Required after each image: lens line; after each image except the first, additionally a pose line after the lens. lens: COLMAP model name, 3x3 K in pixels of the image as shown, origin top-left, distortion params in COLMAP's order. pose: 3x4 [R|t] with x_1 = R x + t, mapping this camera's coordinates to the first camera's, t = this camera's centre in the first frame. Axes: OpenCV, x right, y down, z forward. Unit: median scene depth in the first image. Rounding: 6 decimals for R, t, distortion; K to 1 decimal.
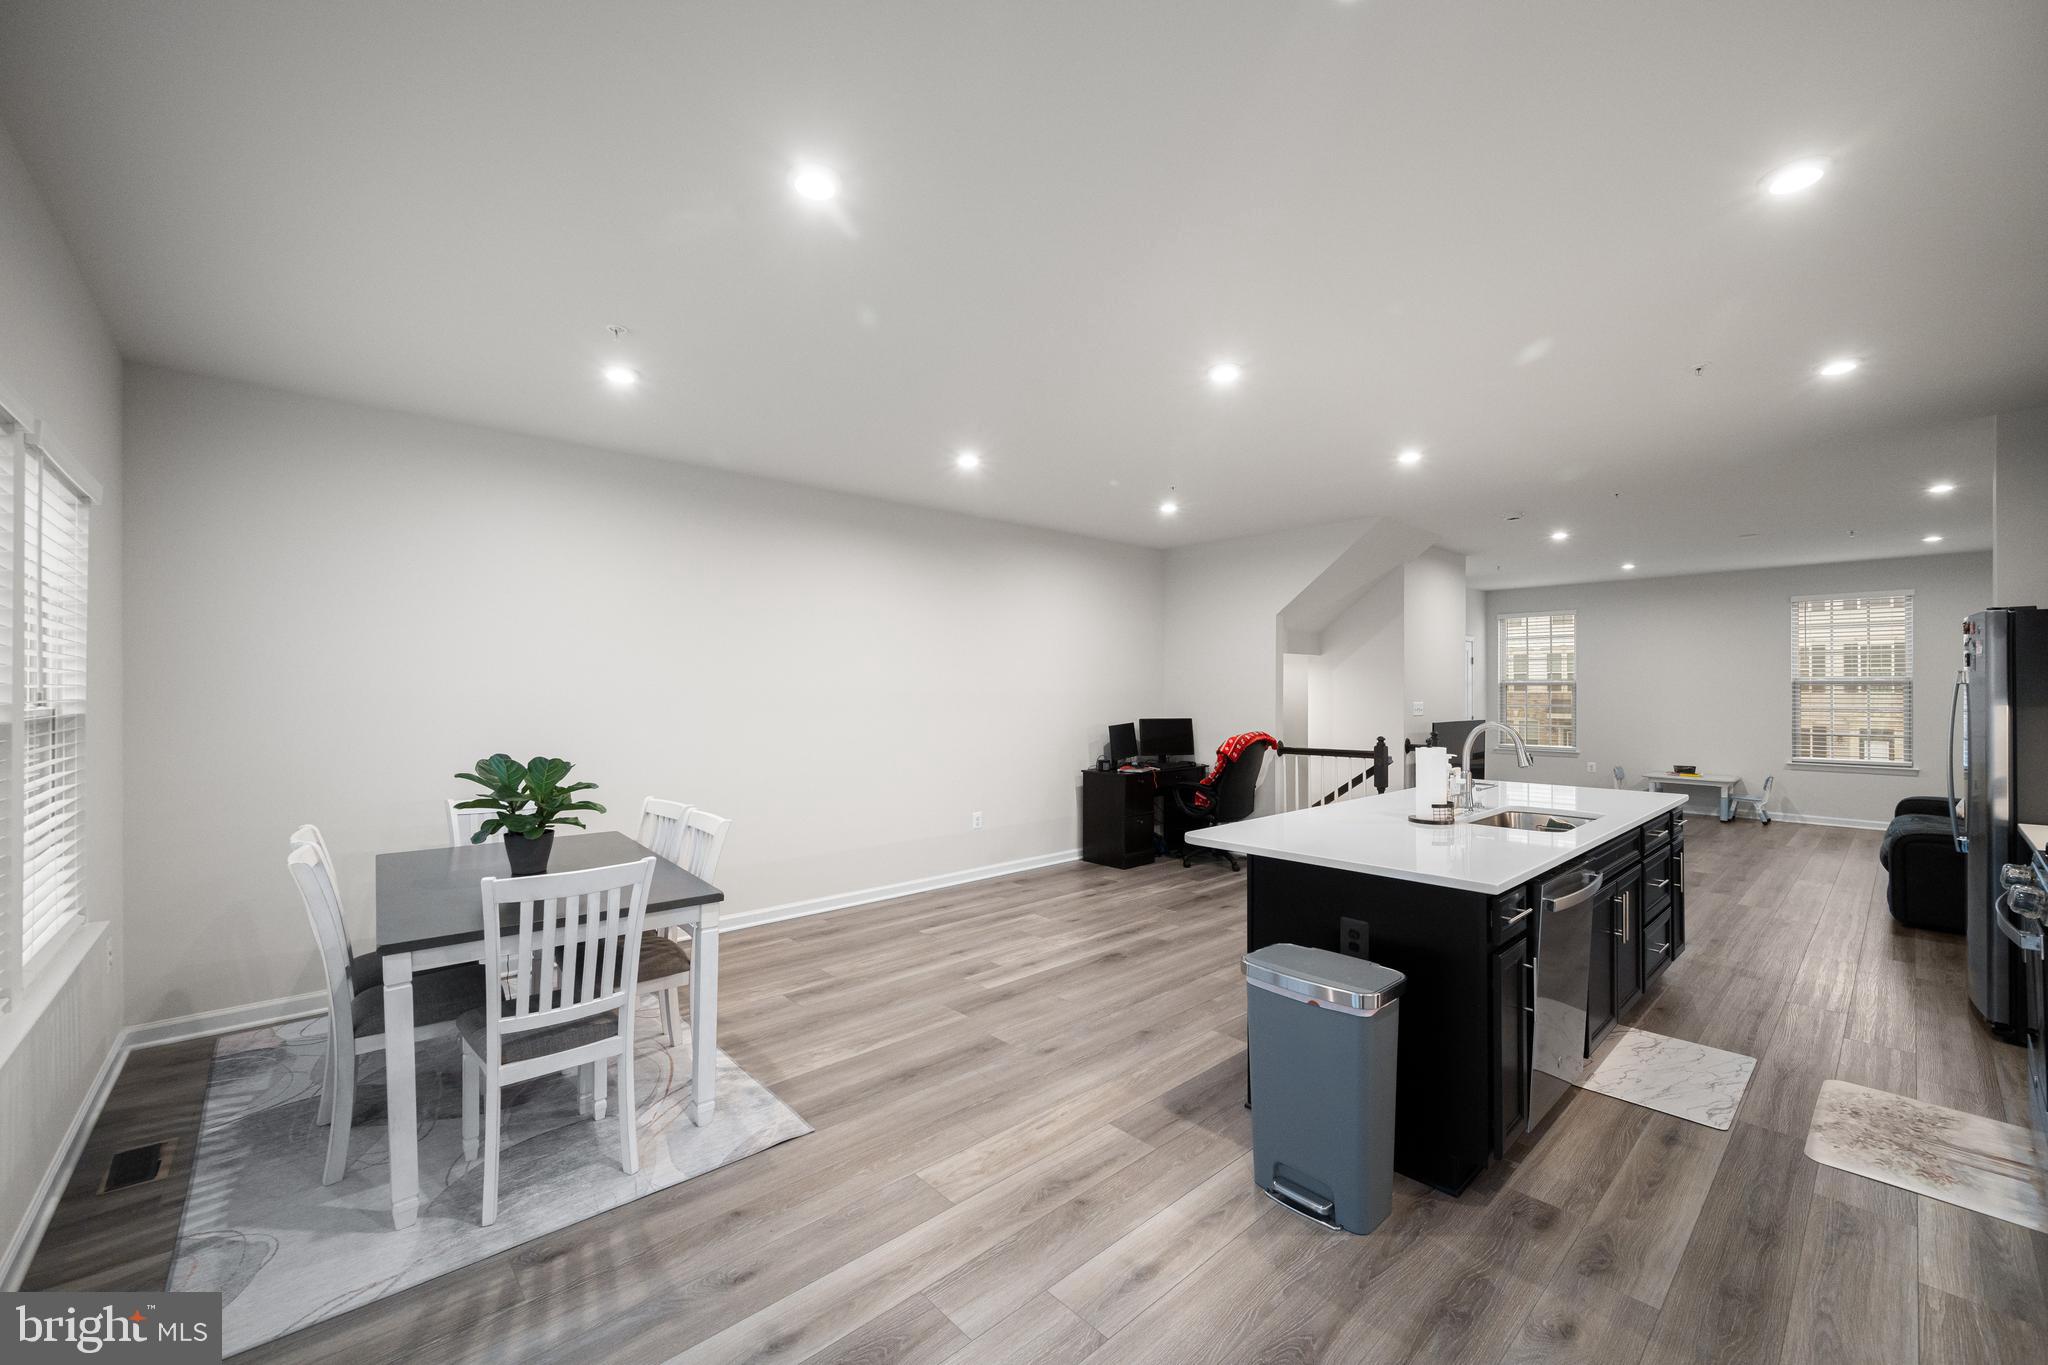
lens RADIAL K [[805.9, 0, 1018.4], [0, 805.9, 686.4], [0, 0, 1]] dist [-0.000916, 0.000331]
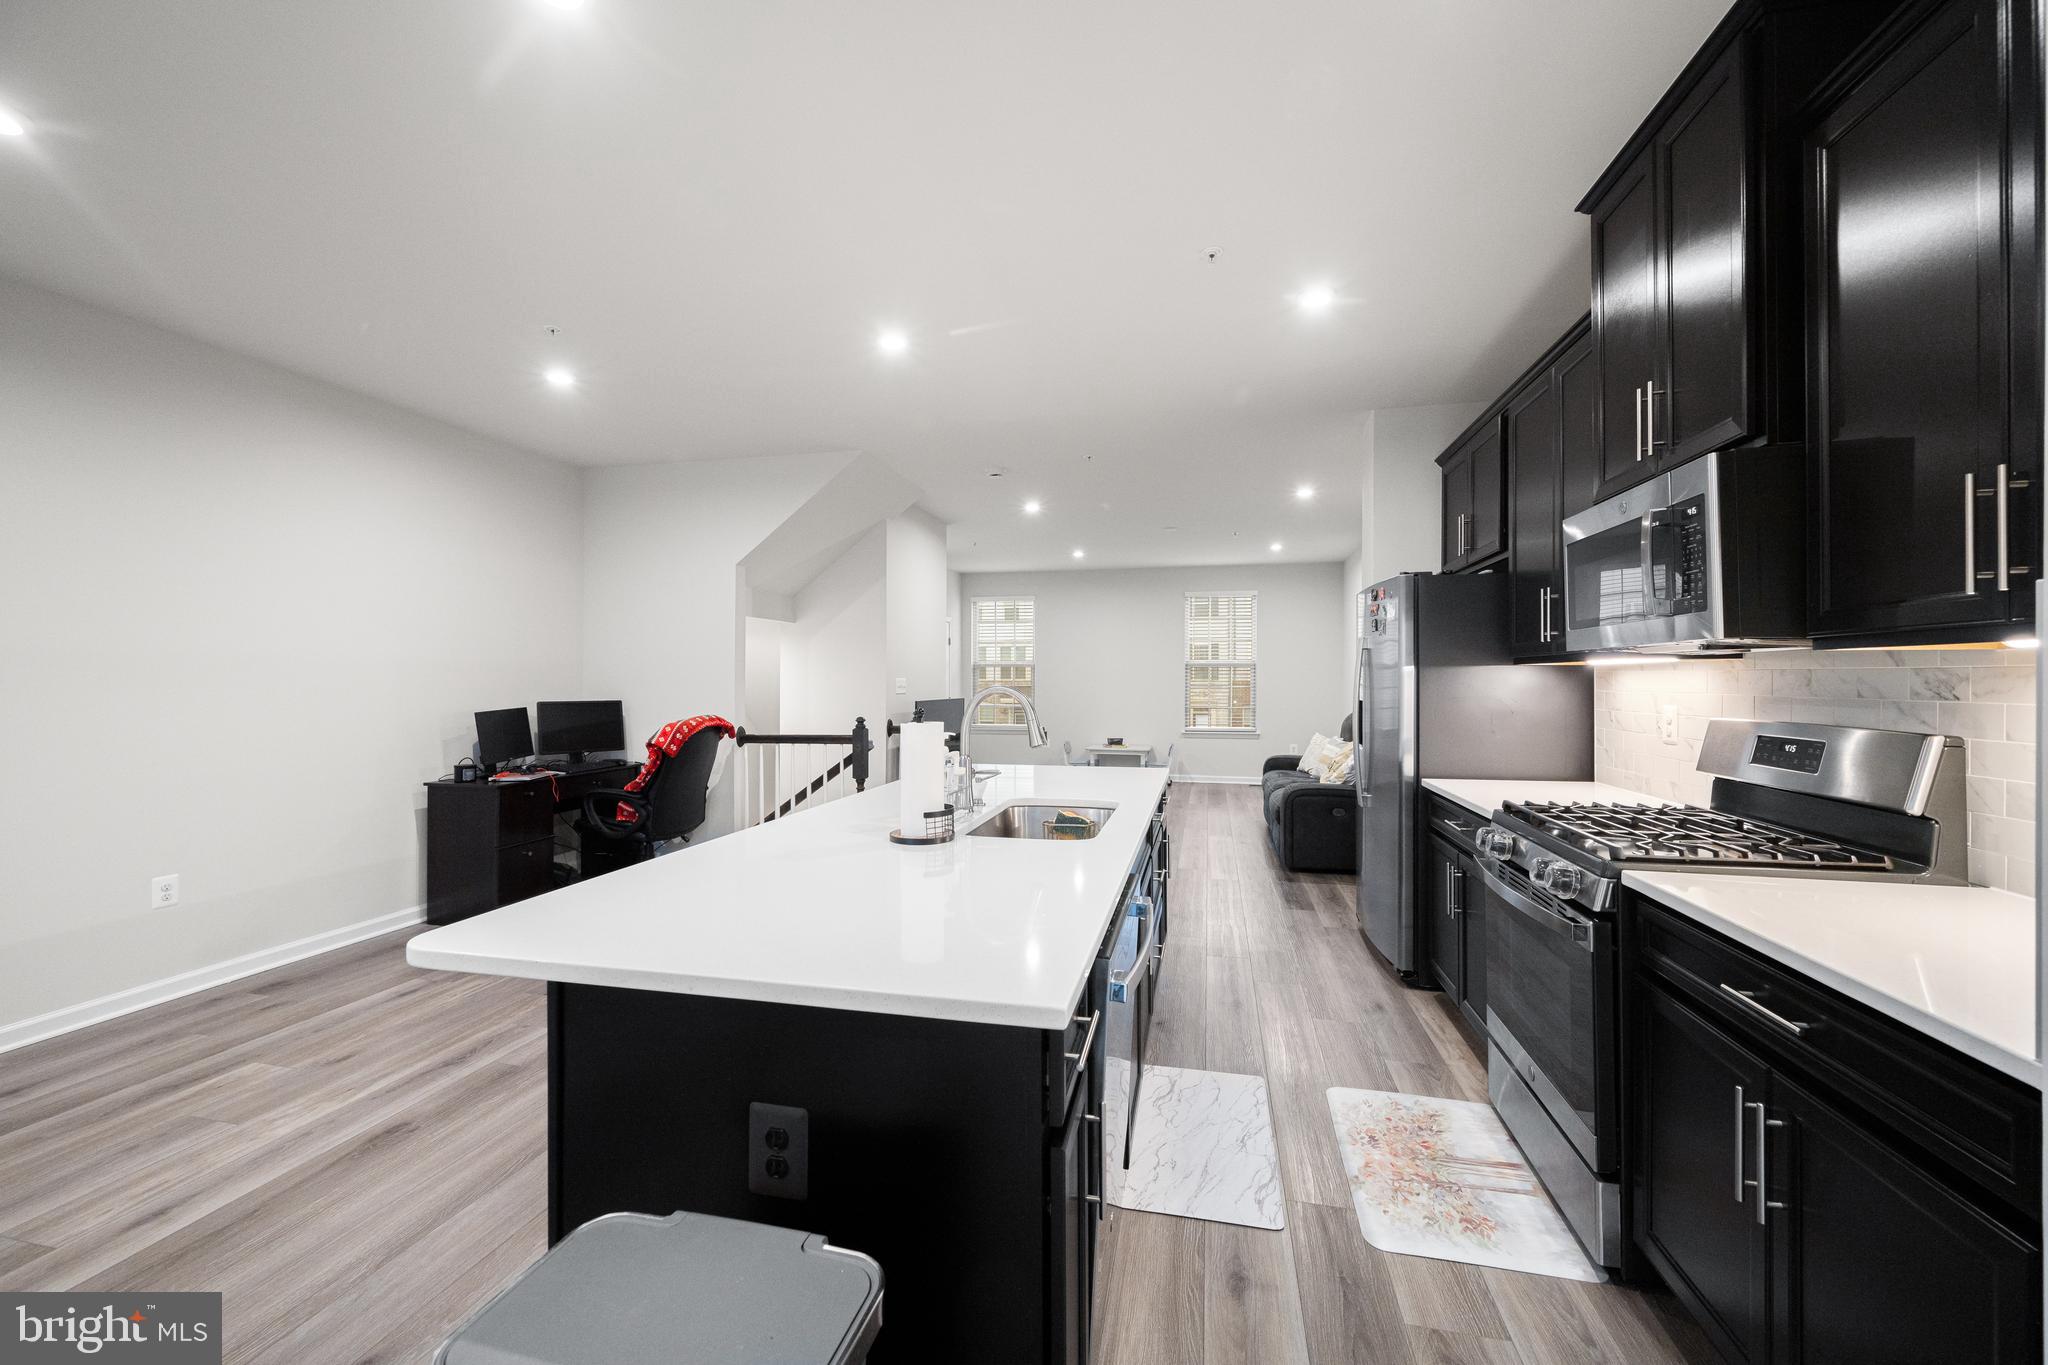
lens RADIAL K [[811.0, 0, 1016.0], [0, 811.0, 676.0], [0, 0, 1]] dist [0.000350, 0.000530]
pose [[0.823074, 0.002620, 0.567928, 0.137564], [-0.002442, 0.999996, -0.001074, 0.025960], [-0.567929, -0.000503, 0.823077, 0.284243]]
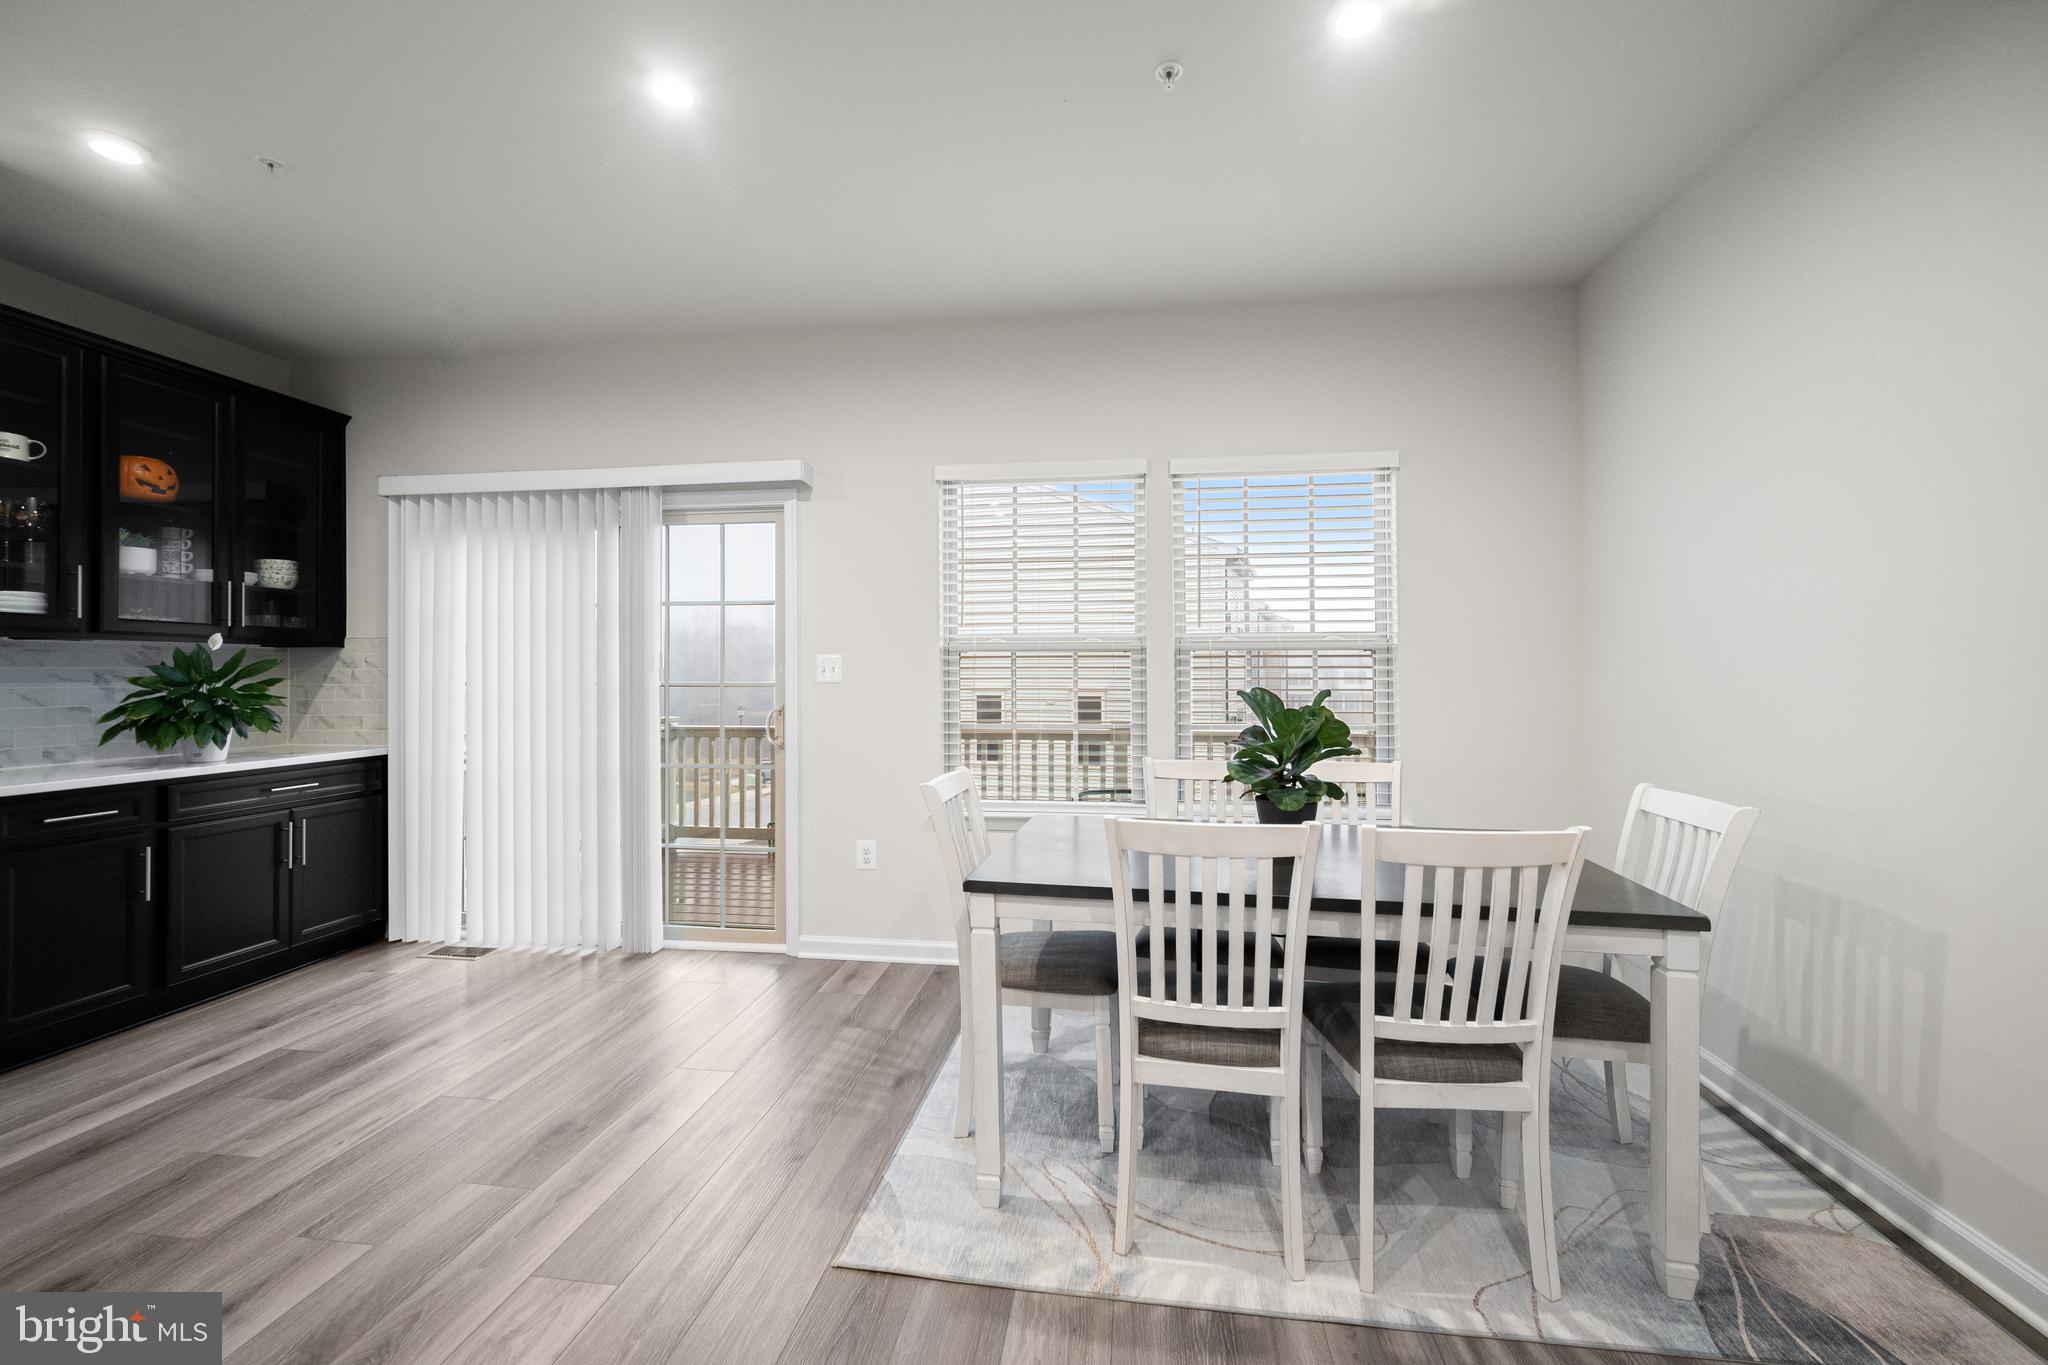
lens RADIAL K [[825.7, 0, 1022.1], [0, 825.7, 664.4], [0, 0, 1]] dist [0.002061, 0.000469]
pose [[-0.768213, -0.004192, -0.640181, 0.029173], [0.005281, 0.999903, -0.012884, 0.043755], [0.640173, -0.013278, -0.768116, 0.863683]]
